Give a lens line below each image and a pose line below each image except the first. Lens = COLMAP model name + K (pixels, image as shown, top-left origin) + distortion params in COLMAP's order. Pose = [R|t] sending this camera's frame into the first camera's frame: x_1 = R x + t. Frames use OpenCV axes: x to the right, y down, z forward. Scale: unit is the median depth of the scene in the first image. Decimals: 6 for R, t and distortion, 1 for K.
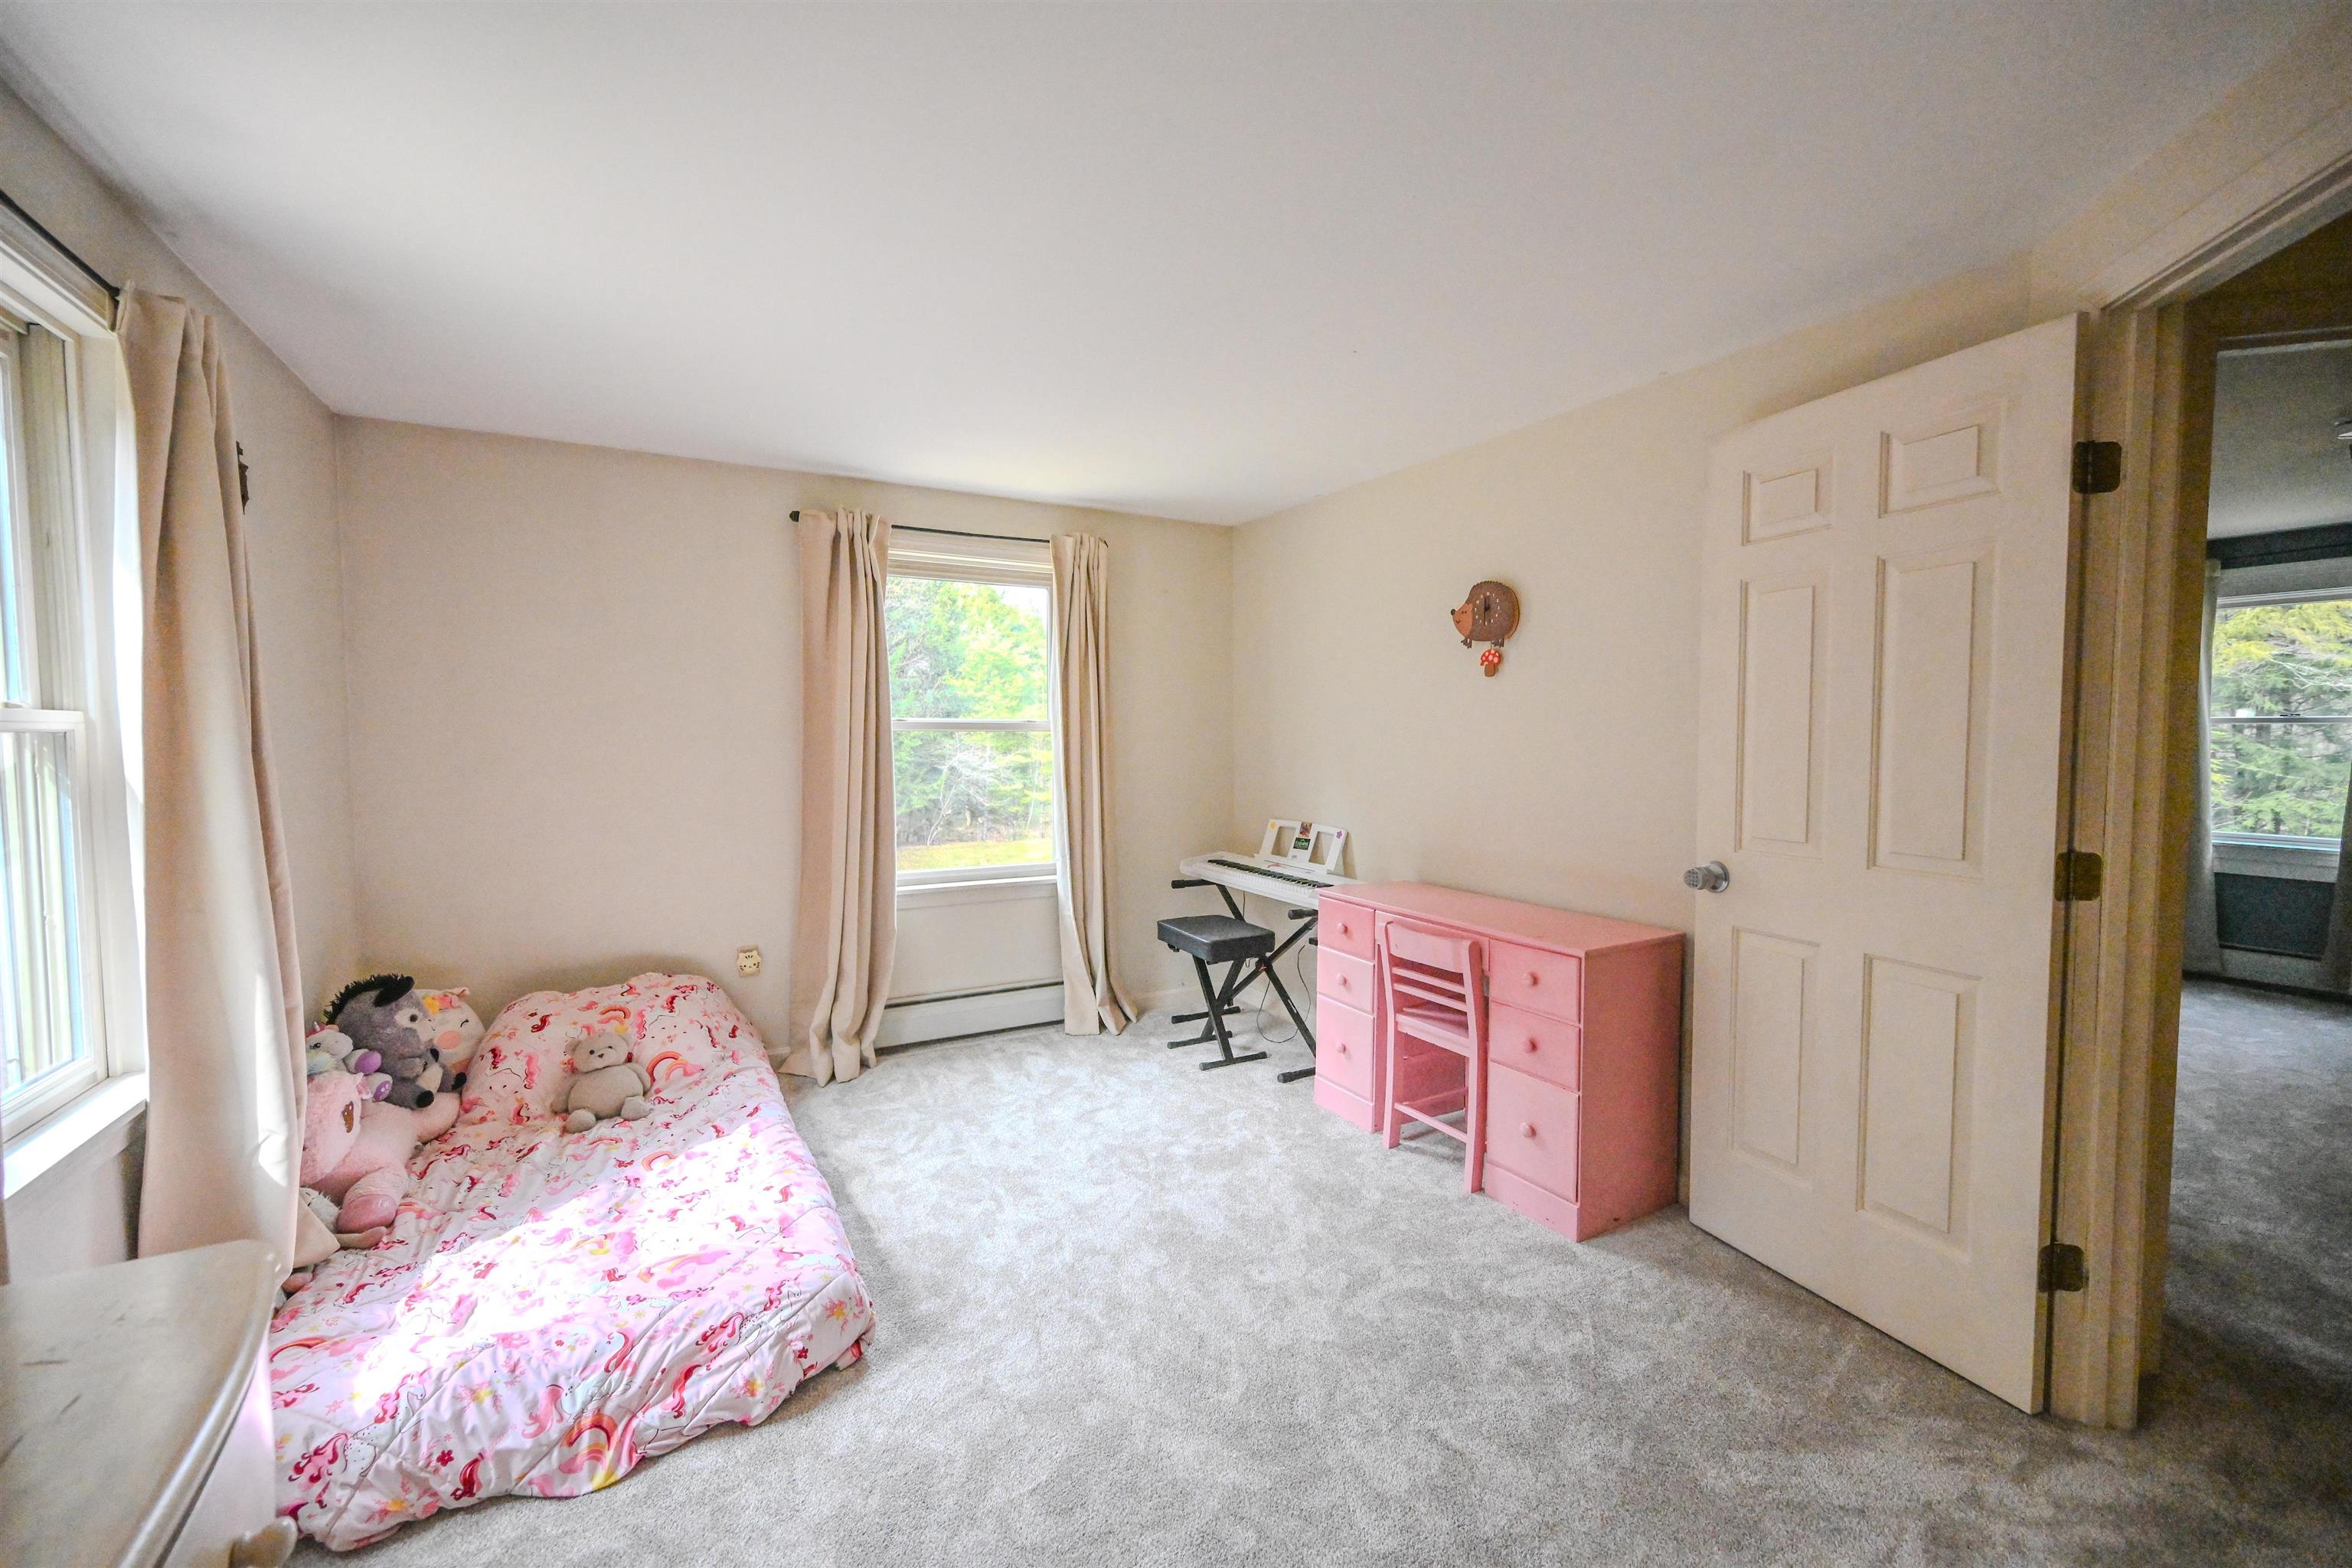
lens RADIAL K [[931.4, 0, 1176.0], [0, 931.4, 784.0], [0, 0, 1]] dist [-0.000214, -0.000062]
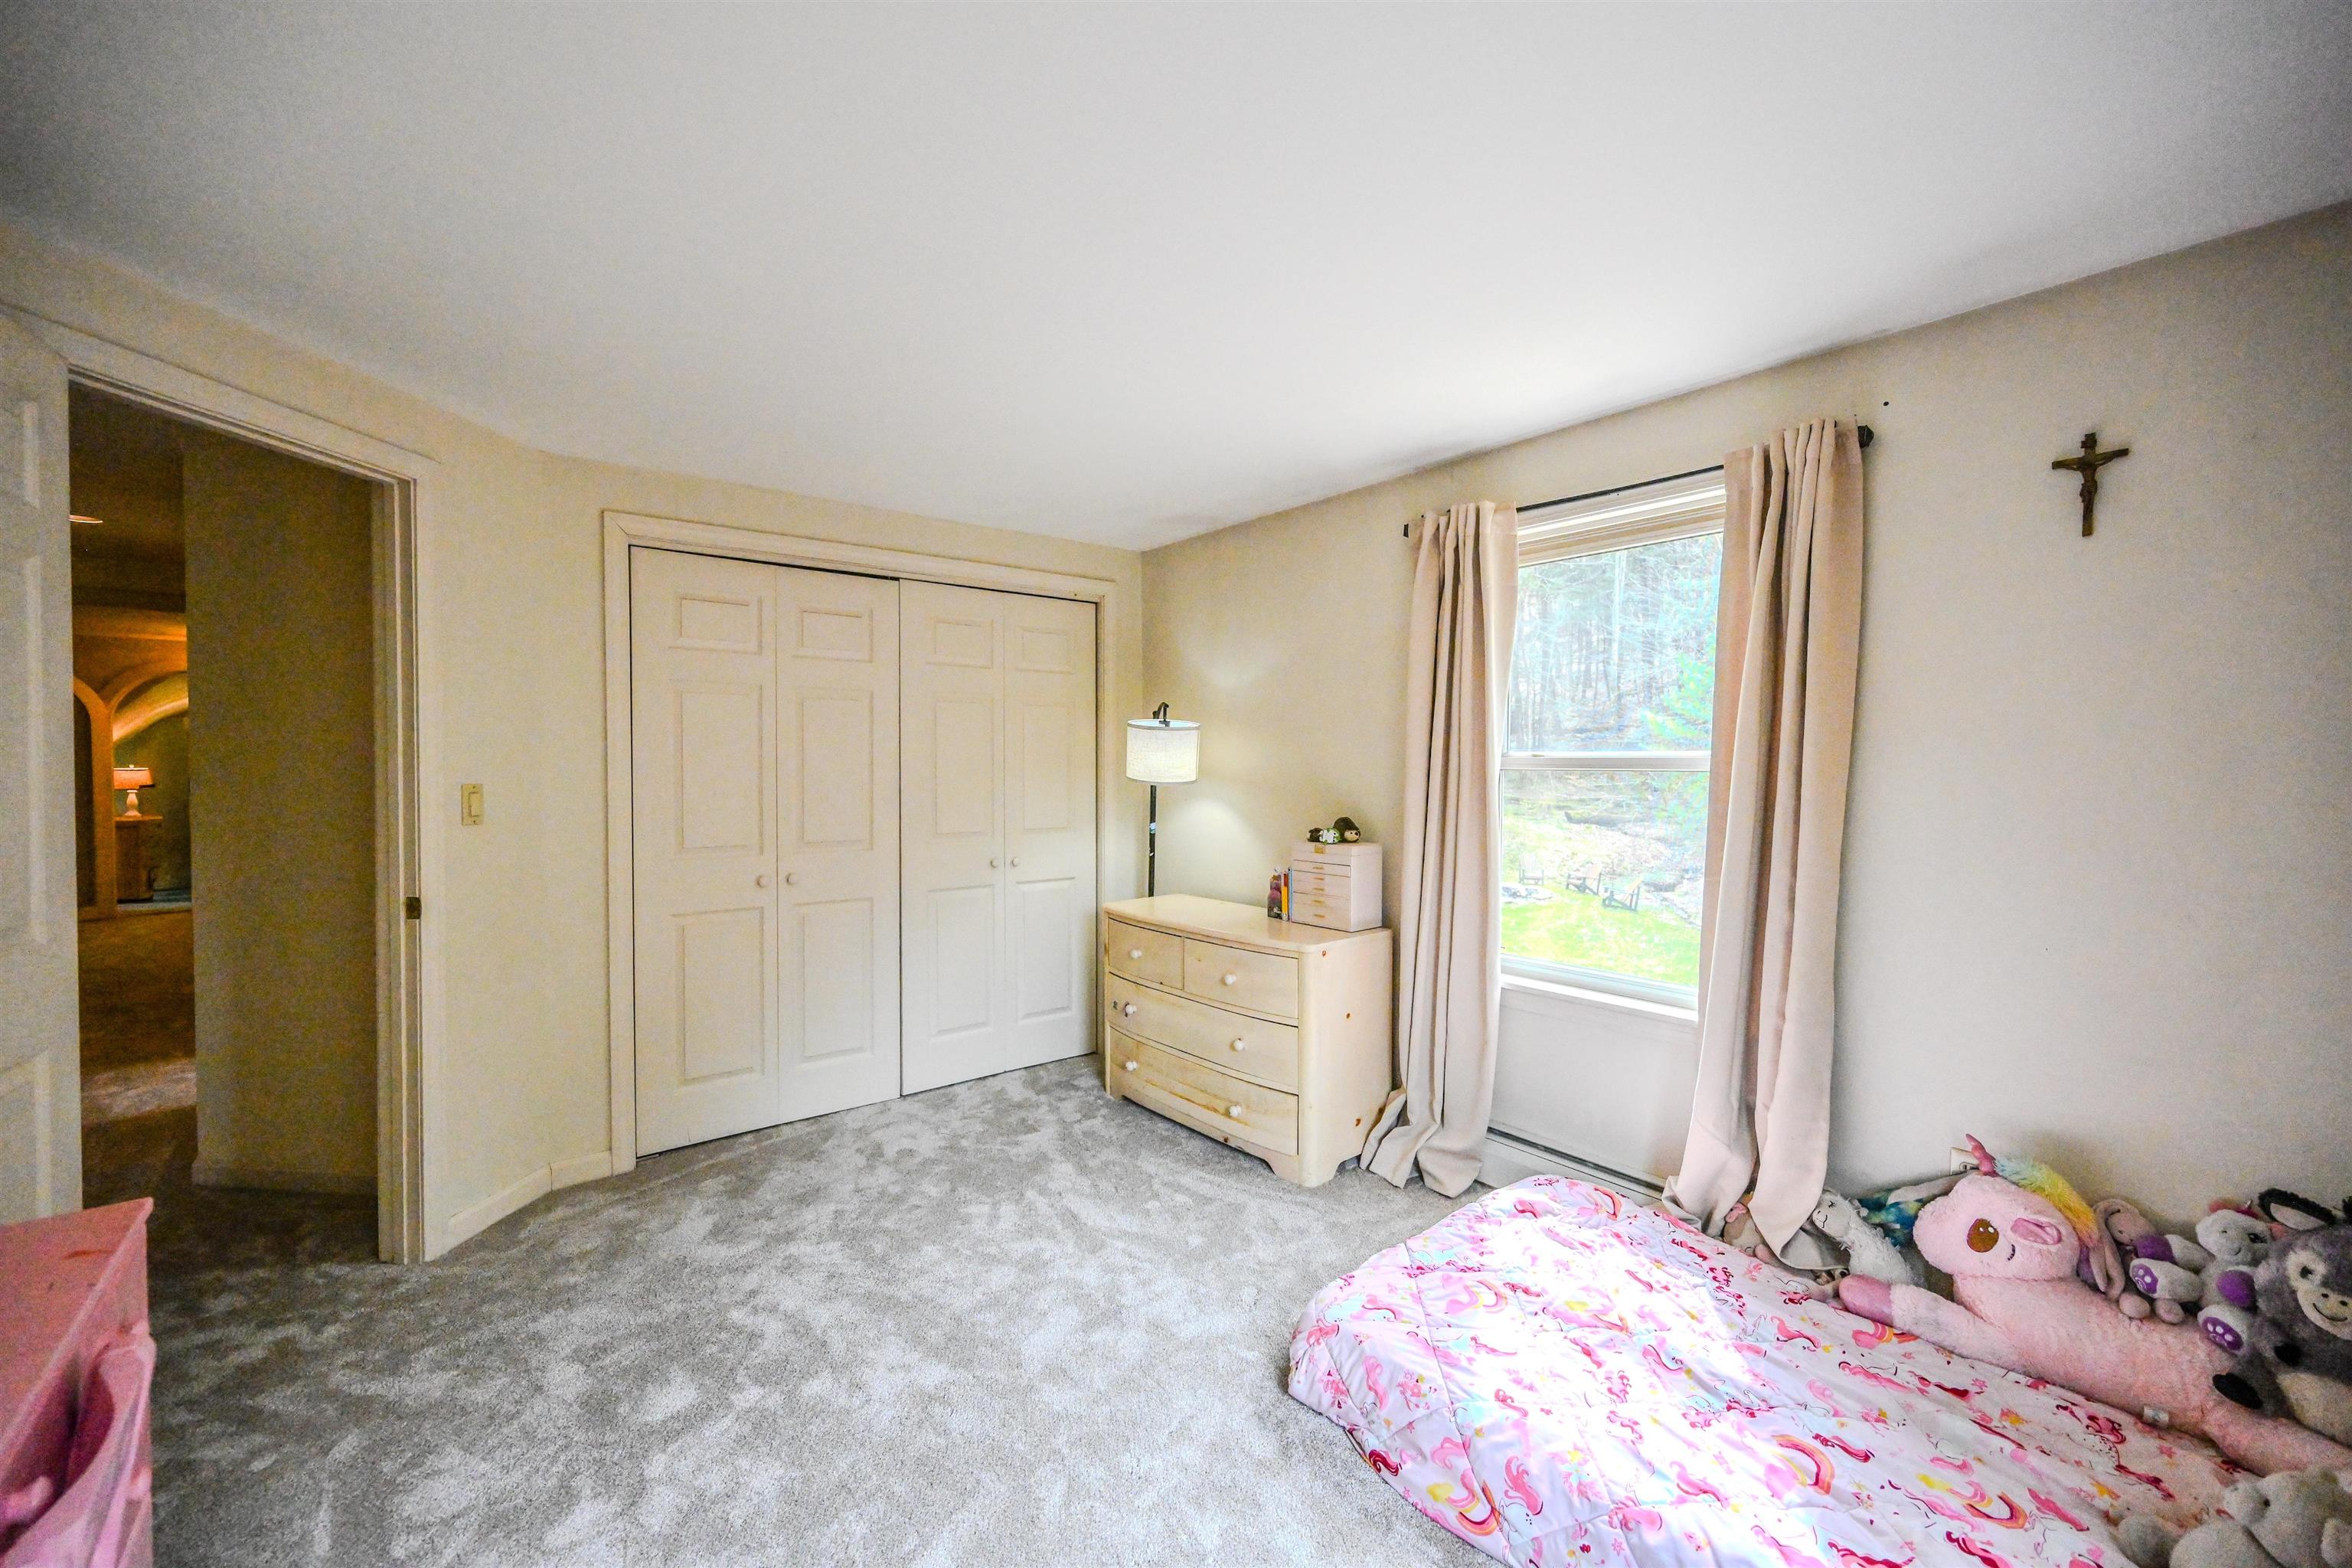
lens RADIAL K [[931.4, 0, 1176.0], [0, 931.4, 784.0], [0, 0, 1]] dist [-0.000214, -0.000062]
pose [[-0.982464, 0.006172, -0.186350, -0.022257], [-0.008530, 0.996918, 0.077990, -0.087897], [0.186257, 0.078212, -0.979383, 1.389335]]
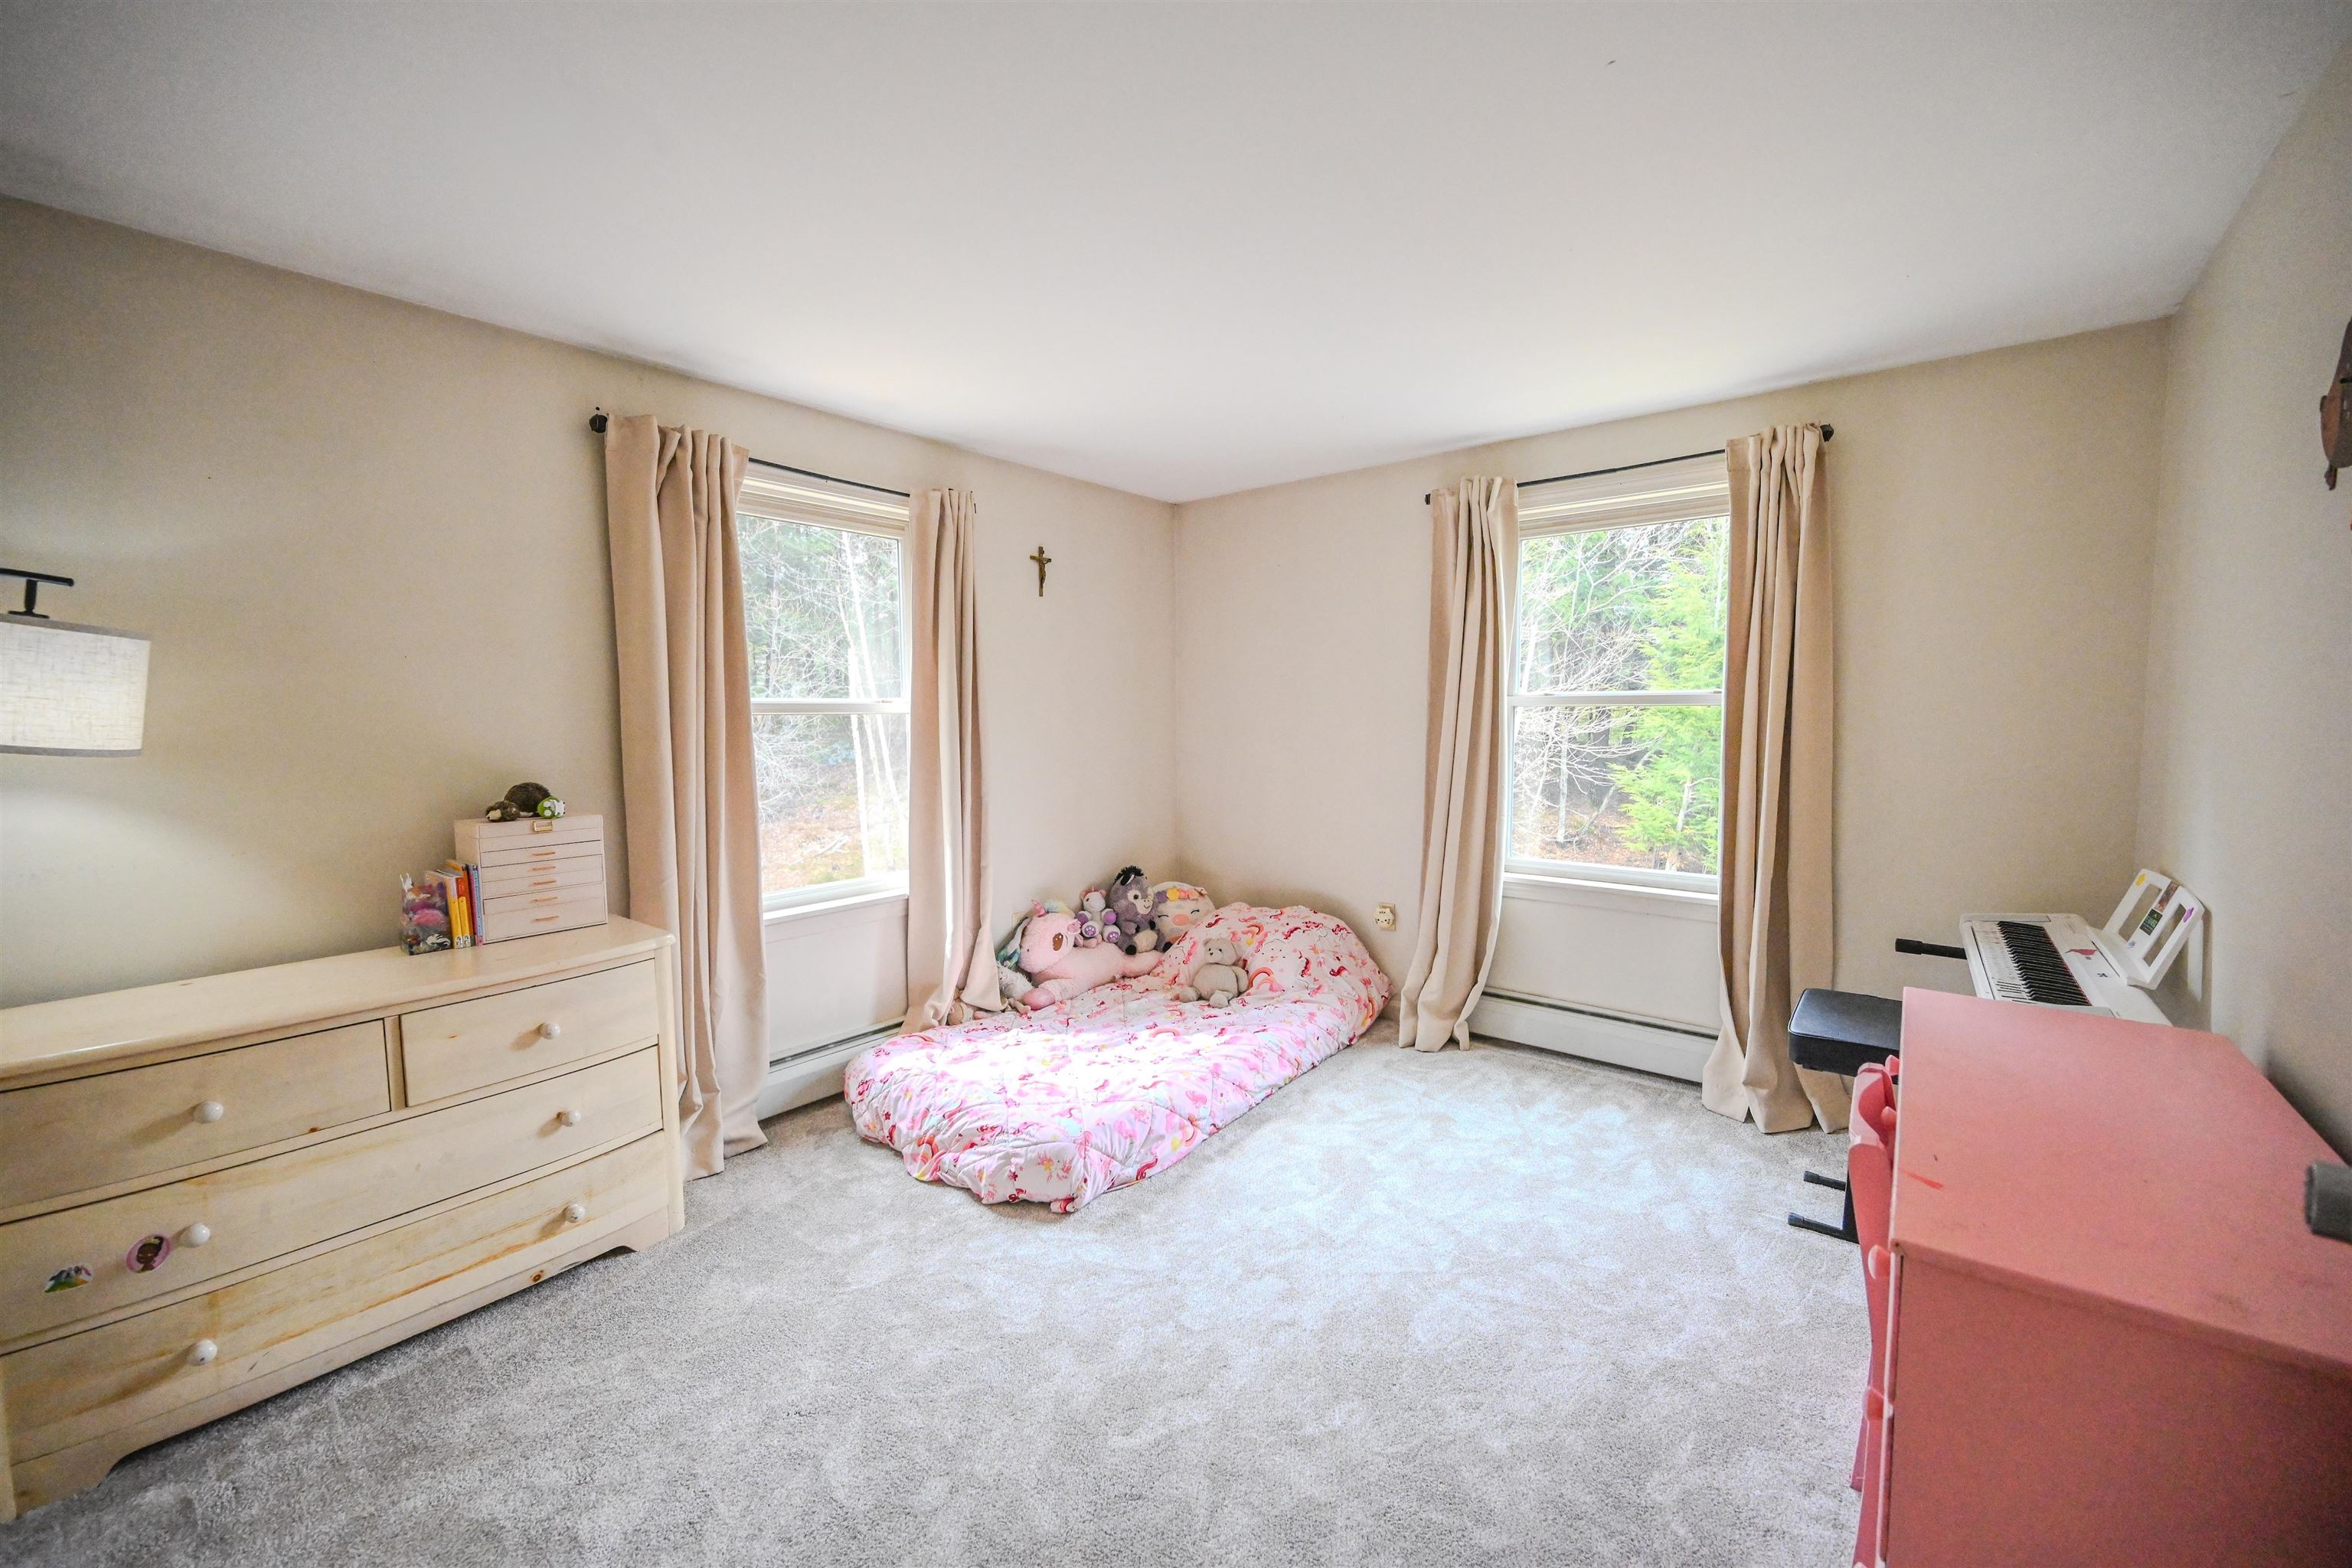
lens RADIAL K [[910.9, 0, 1176.0], [0, 910.9, 784.0], [0, 0, 1]] dist [0.000612, 0.000015]
pose [[0.381390, 0.071036, -0.921681, 0.580106], [-0.041690, 0.997350, 0.059617, -0.027652], [0.923474, 0.015687, 0.383341, 0.474399]]
